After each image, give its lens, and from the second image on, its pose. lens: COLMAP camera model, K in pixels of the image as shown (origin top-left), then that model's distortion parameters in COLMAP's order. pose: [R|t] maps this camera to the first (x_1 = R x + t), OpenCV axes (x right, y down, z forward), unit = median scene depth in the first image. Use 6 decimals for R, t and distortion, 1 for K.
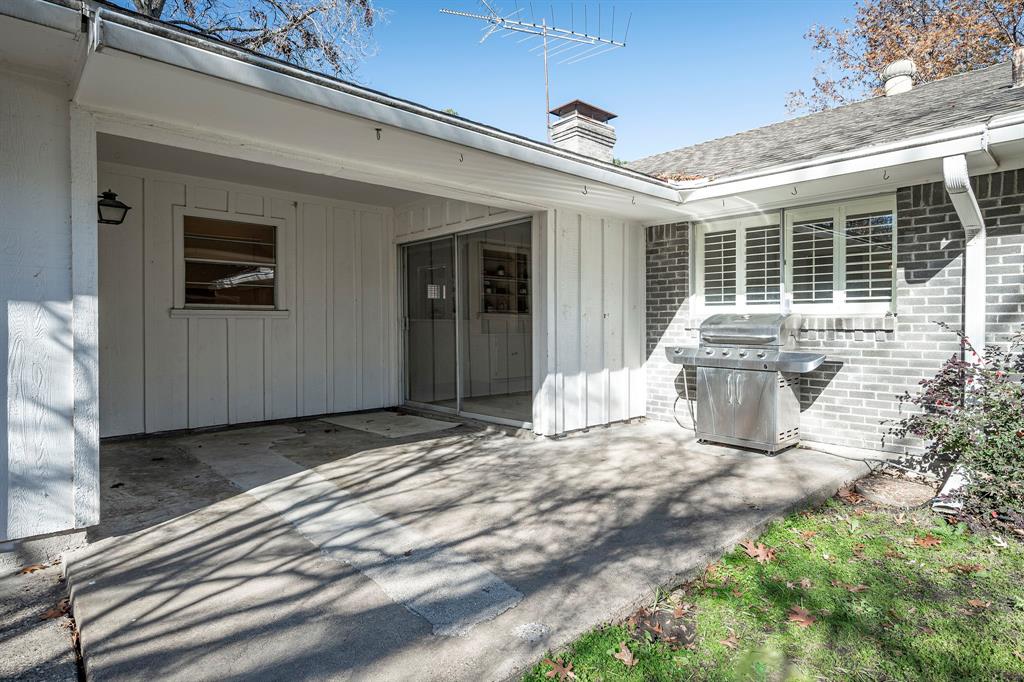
lens RADIAL K [[564.5, 0, 510.5], [0, 564.5, 322.6], [0, 0, 1]] dist [0.000321, 0.000090]
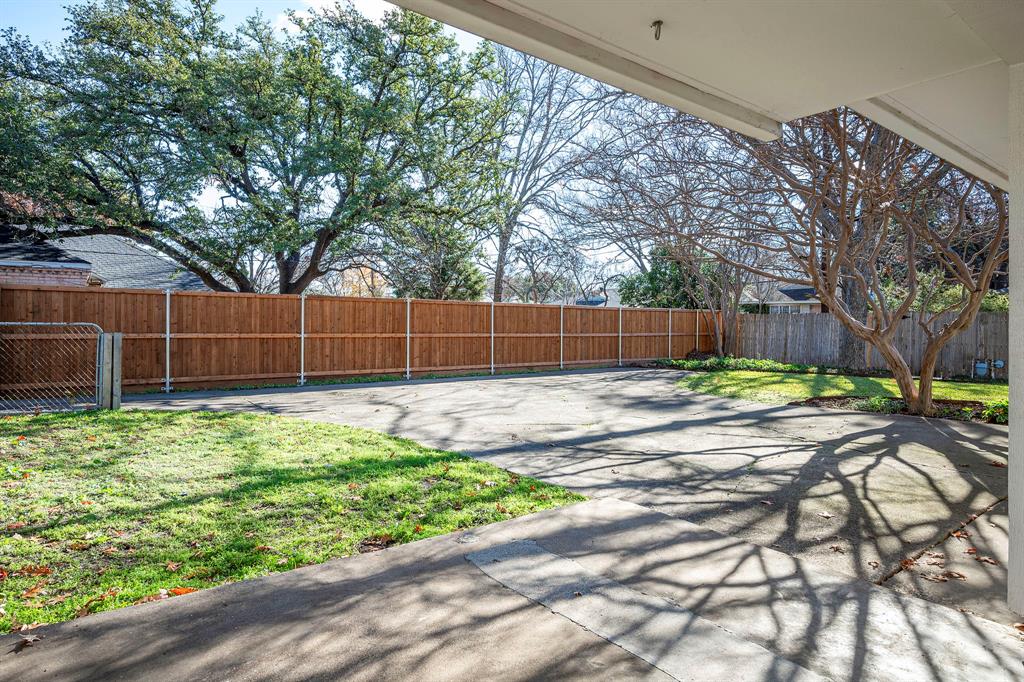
lens RADIAL K [[564.5, 0, 510.5], [0, 564.5, 322.6], [0, 0, 1]] dist [0.000321, 0.000090]
pose [[-0.996982, -0.004835, 0.077481, -0.085135], [-0.005505, 0.999949, -0.008427, -0.005553], [-0.077436, -0.008828, -0.996958, 1.122577]]
